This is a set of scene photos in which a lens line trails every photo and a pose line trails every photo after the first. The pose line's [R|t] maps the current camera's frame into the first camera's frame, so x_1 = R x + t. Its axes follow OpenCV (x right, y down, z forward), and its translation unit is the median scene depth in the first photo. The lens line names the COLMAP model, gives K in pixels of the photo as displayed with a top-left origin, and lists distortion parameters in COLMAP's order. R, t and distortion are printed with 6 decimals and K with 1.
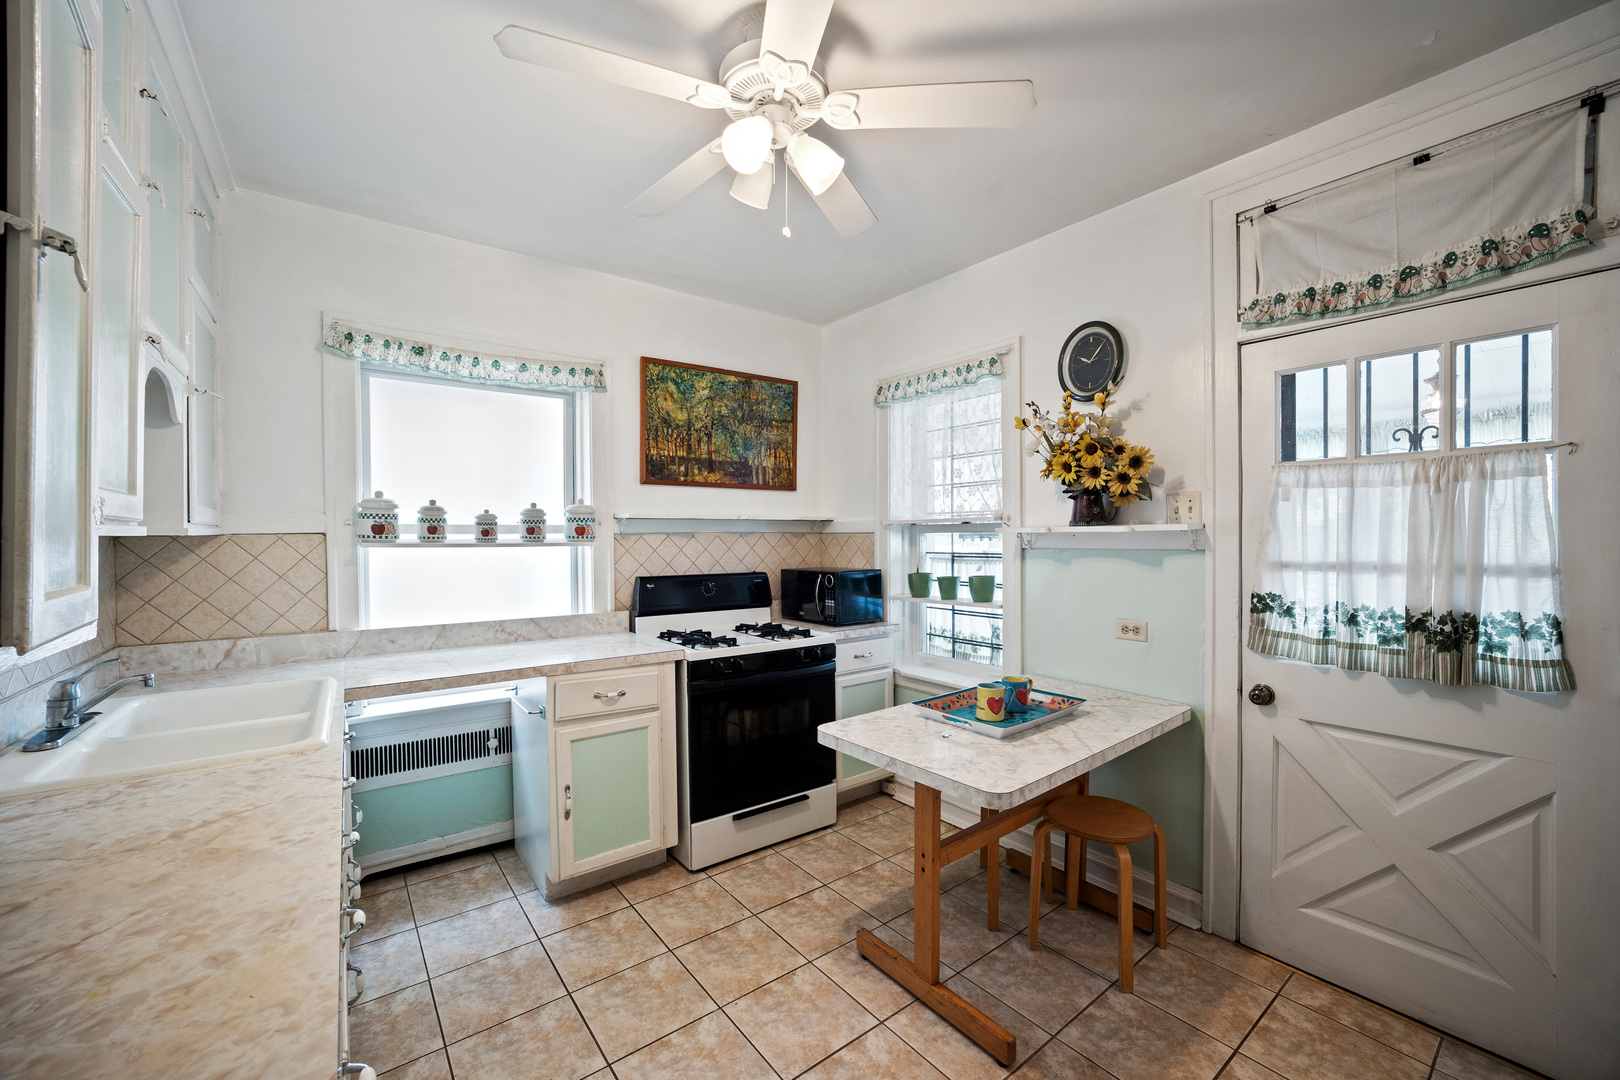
lens RADIAL K [[624.5, 0, 817.1], [0, 624.5, 544.6], [0, 0, 1]] dist [0.012213, 0.001663]
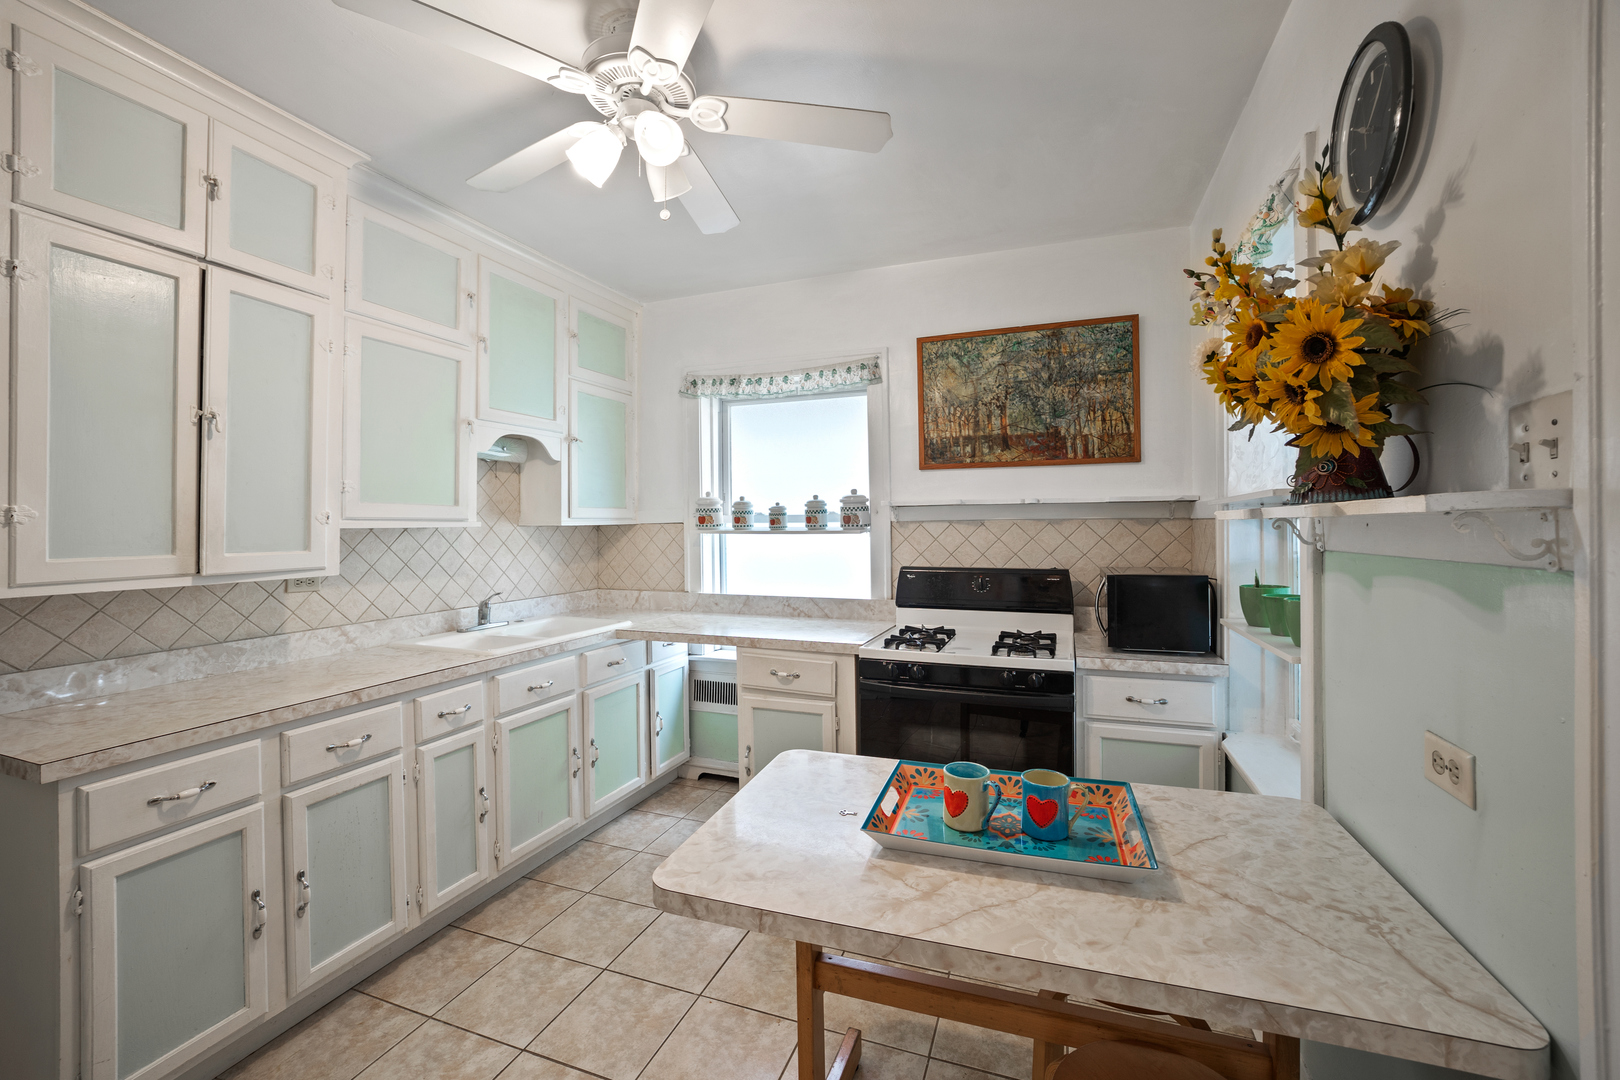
lens RADIAL K [[624.5, 0, 814.5], [0, 624.5, 529.4], [0, 0, 1]] dist [0.012213, 0.001663]
pose [[0.583548, 0.006173, -0.812055, 0.433052], [-0.007637, 0.999969, 0.002113, -0.006779], [0.812043, 0.004968, 0.583577, 0.326230]]
